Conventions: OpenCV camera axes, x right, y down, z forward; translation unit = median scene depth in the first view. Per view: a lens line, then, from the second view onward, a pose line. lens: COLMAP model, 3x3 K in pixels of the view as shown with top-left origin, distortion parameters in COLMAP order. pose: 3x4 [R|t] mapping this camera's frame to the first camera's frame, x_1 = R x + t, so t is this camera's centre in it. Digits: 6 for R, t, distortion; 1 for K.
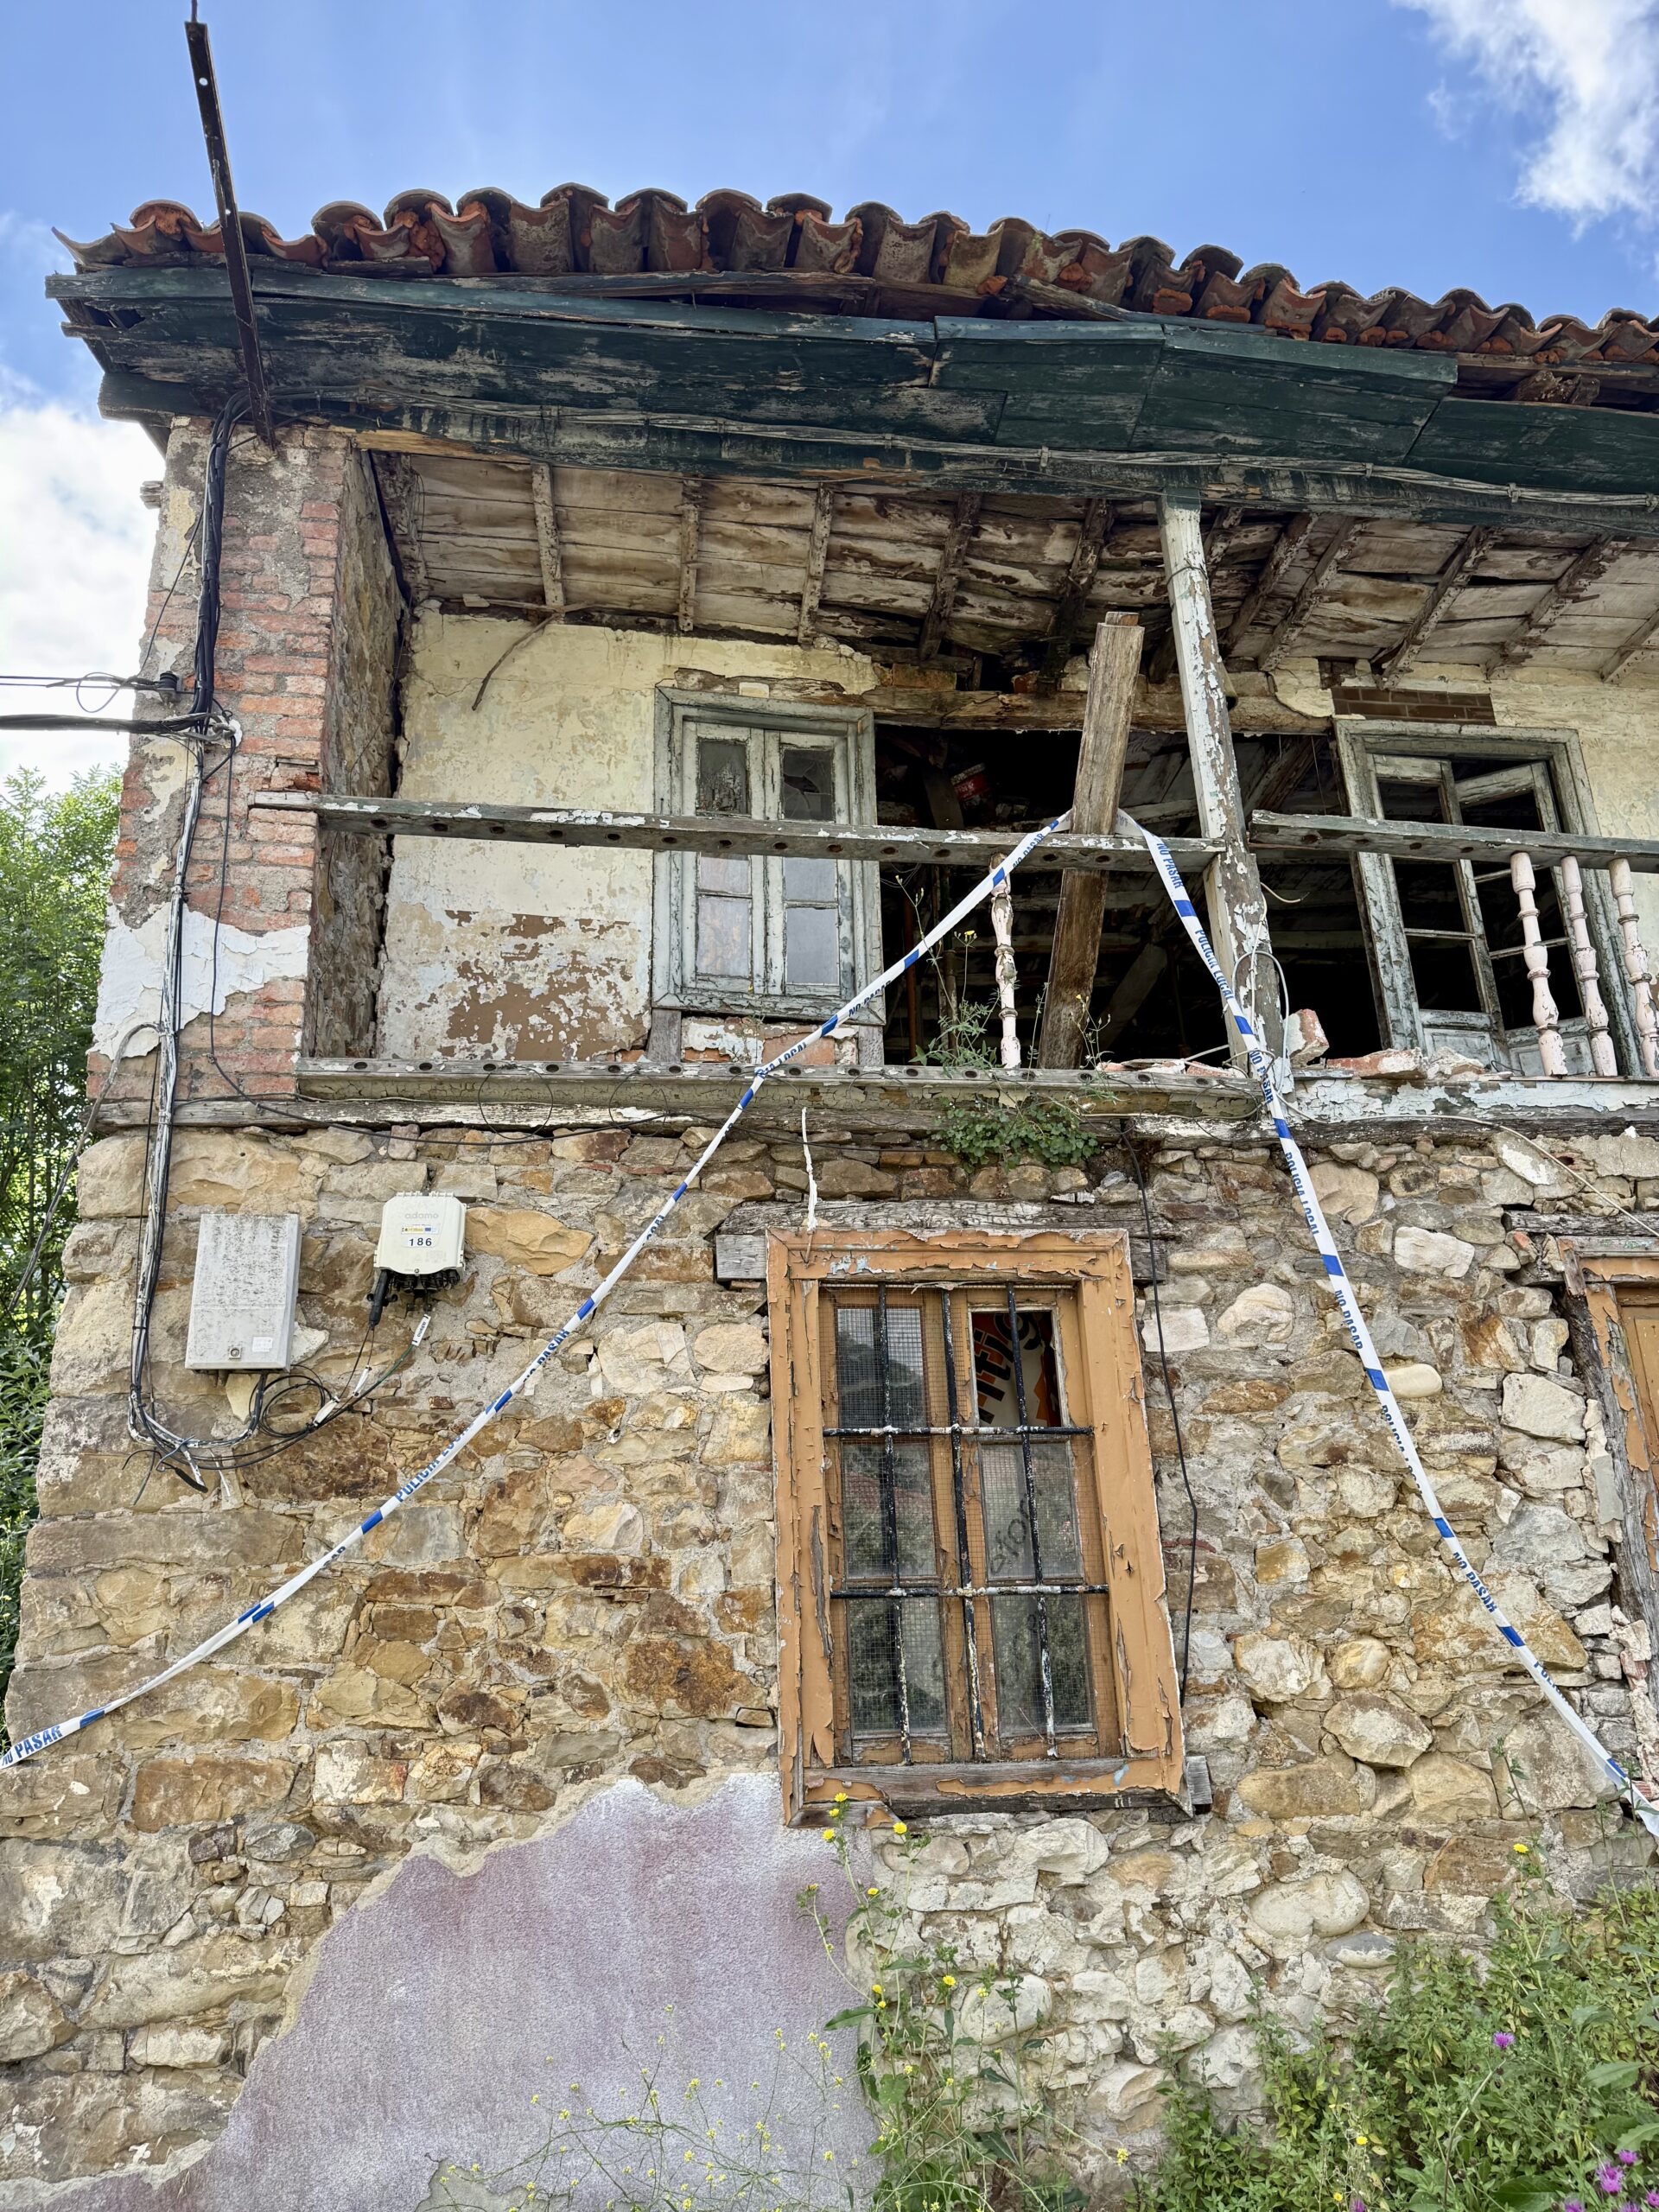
lens RADIAL K [[1542.6, 0, 829.5], [0, 1542.6, 1106.0], [0, 0, 1]] dist [0.184624, -0.375005]
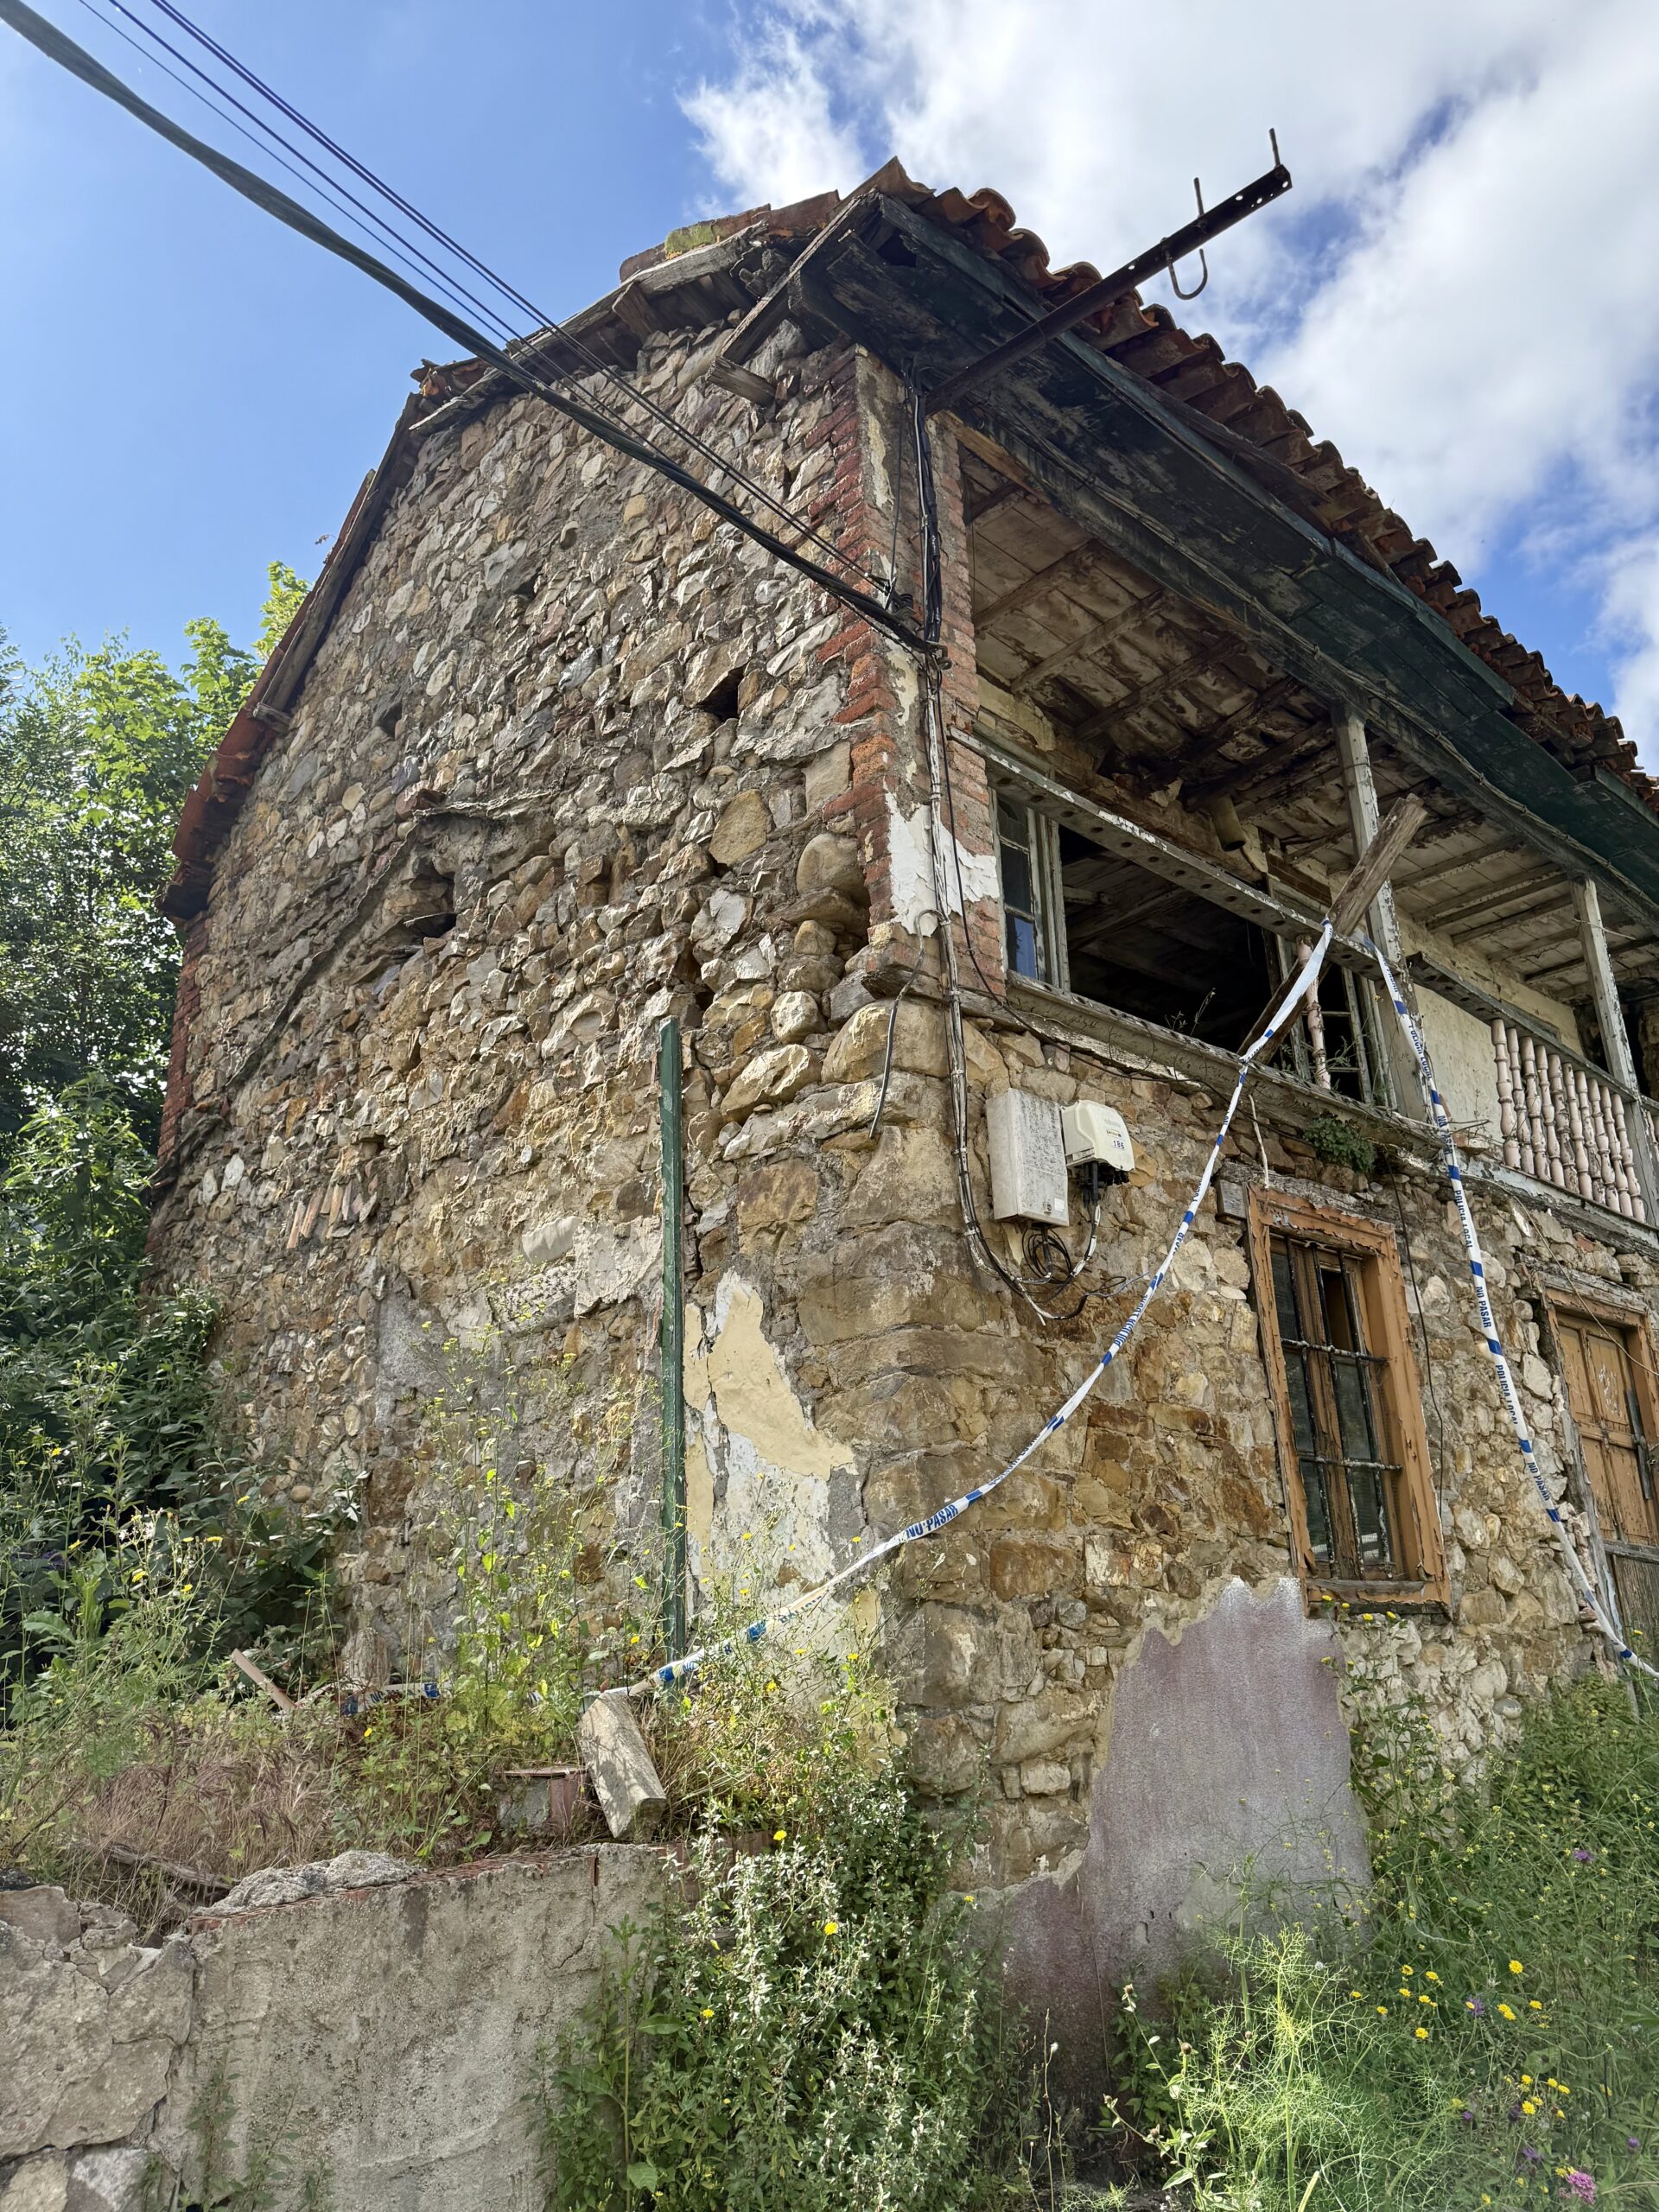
lens RADIAL K [[1527.7, 0, 841.1], [0, 1527.7, 1100.4], [0, 0, 1]] dist [0.181901, -0.361776]
pose [[0.811352, 0.199884, 0.549322, -1.034656], [-0.194660, 0.978474, -0.068527, 0.166202], [-0.551195, -0.051331, 0.832796, 0.104660]]
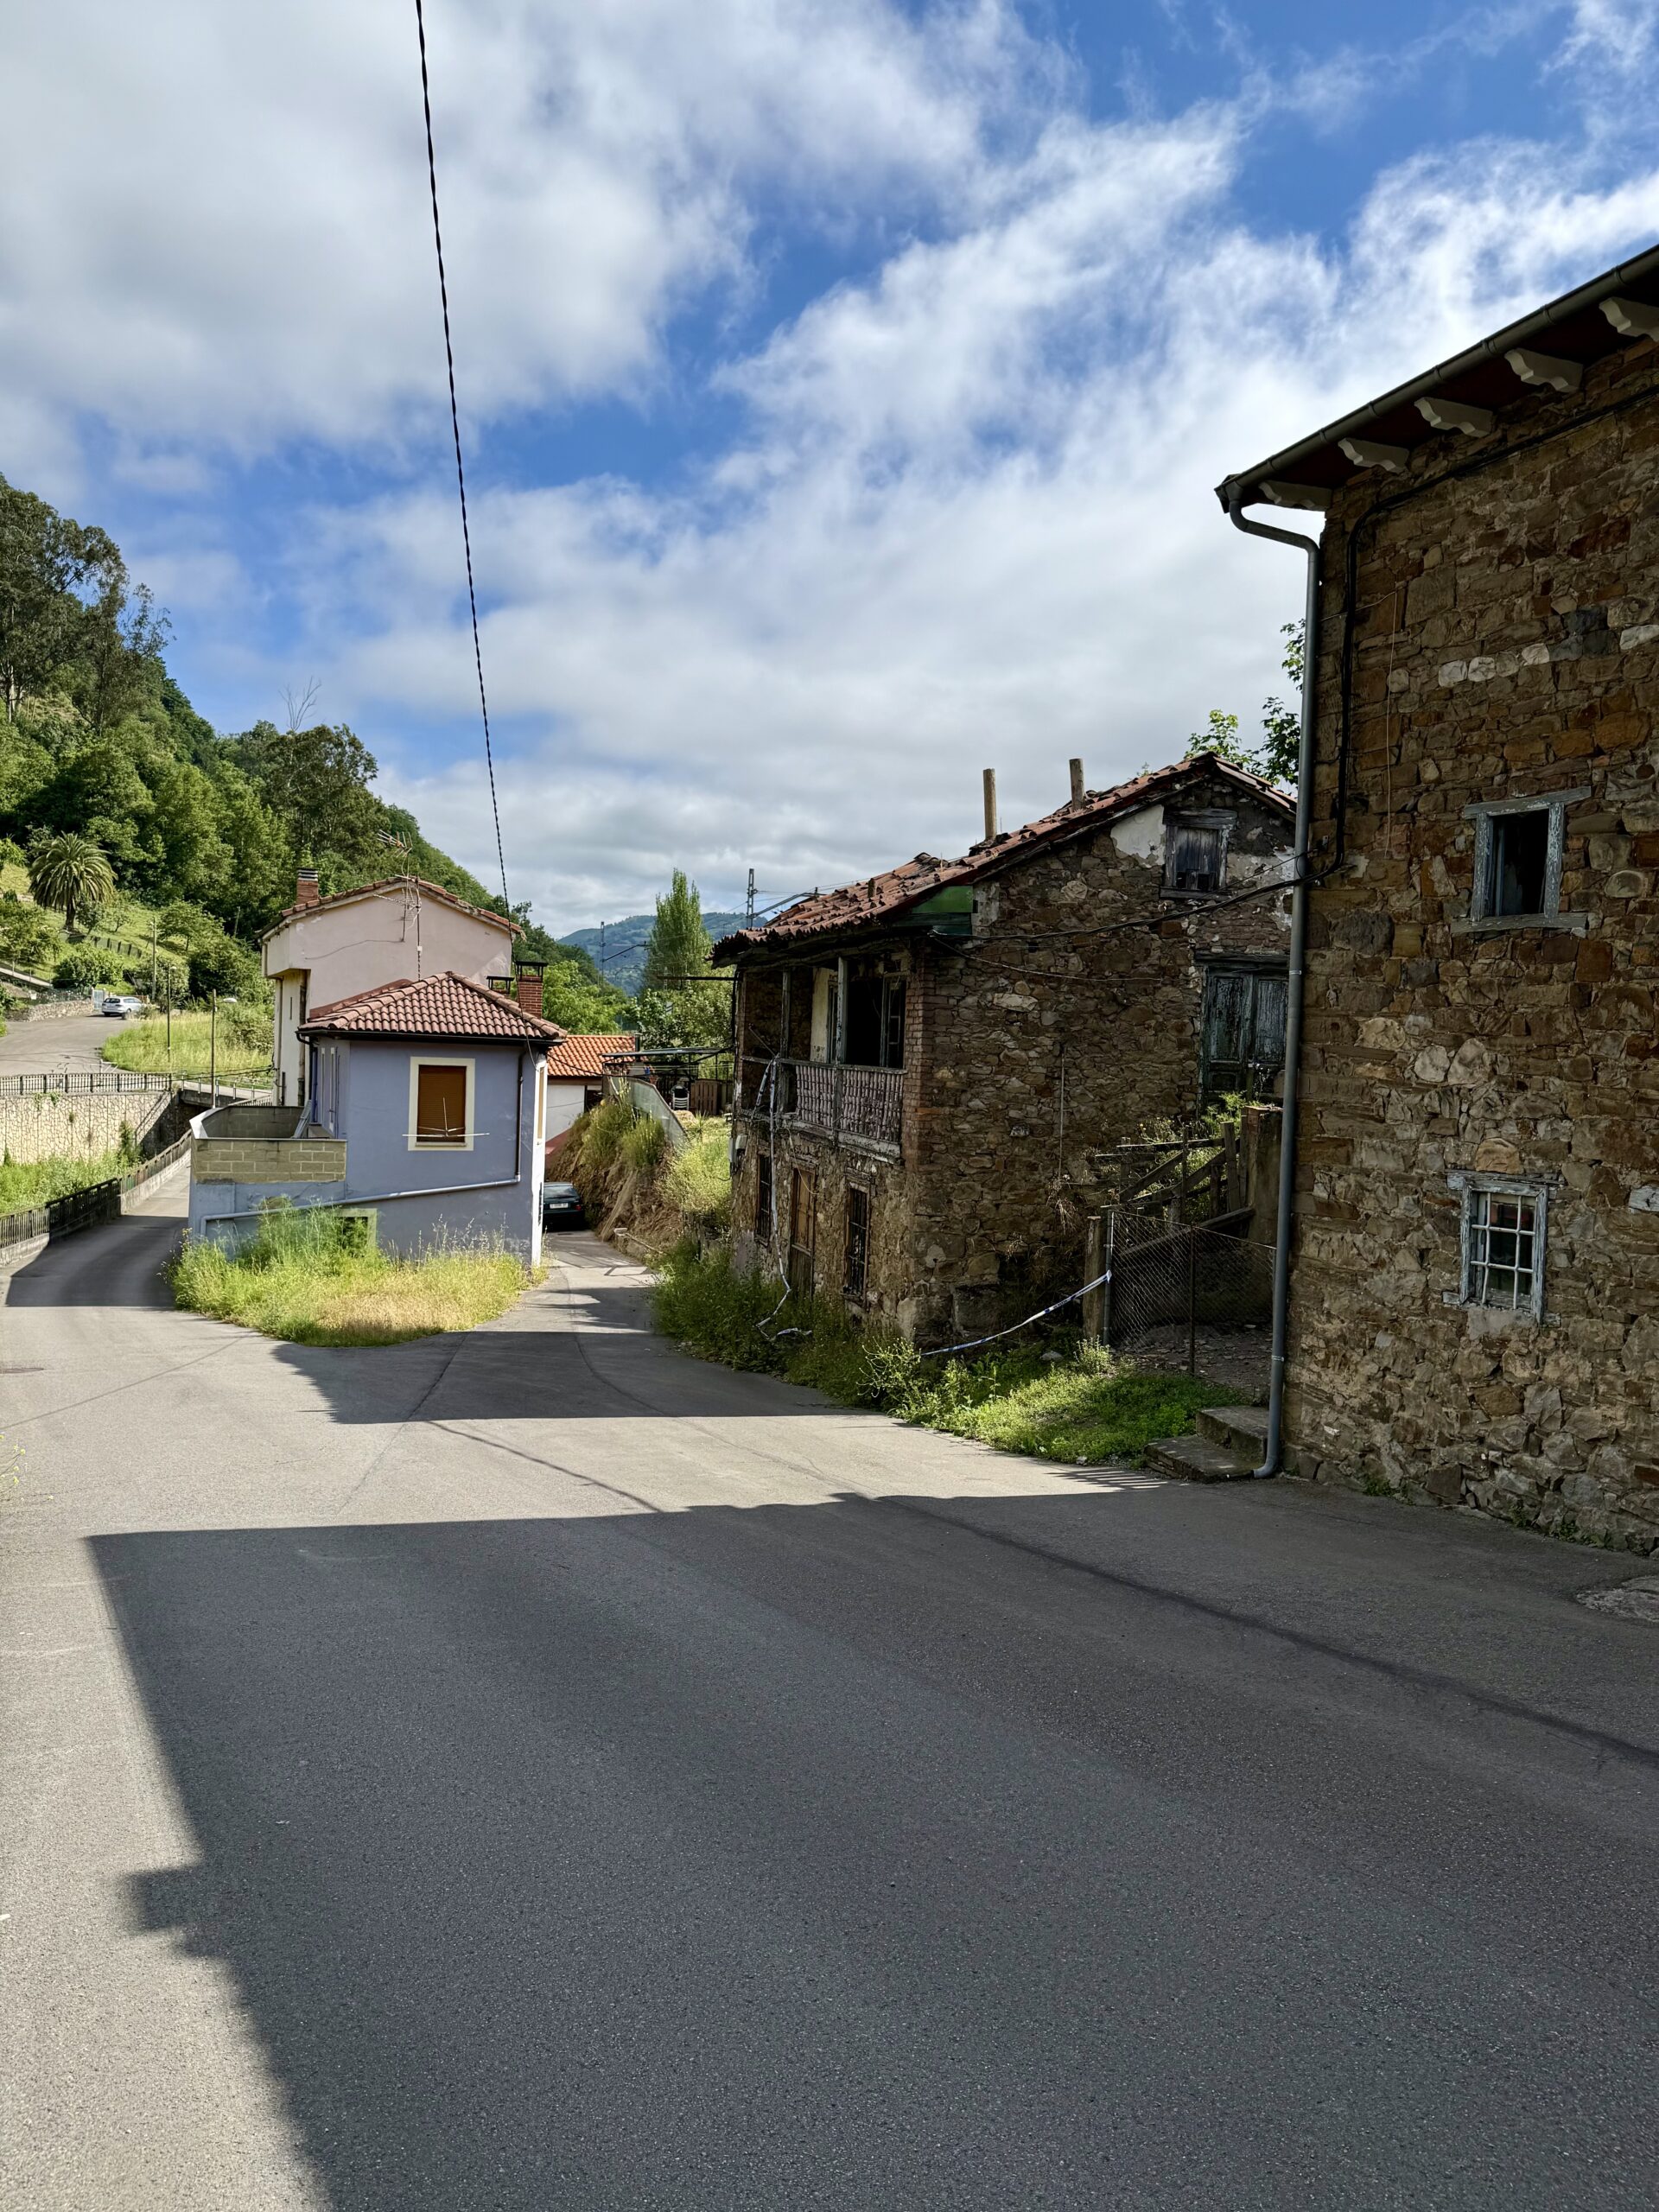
lens RADIAL K [[1530.9, 0, 829.5], [0, 1530.9, 1106.0], [0, 0, 1]] dist [0.157221, -0.243476]
pose [[0.132348, 0.076998, -0.988208, 5.275946], [0.299419, 0.947297, 0.113910, -0.580792], [0.944898, -0.310965, 0.102318, 0.723911]]
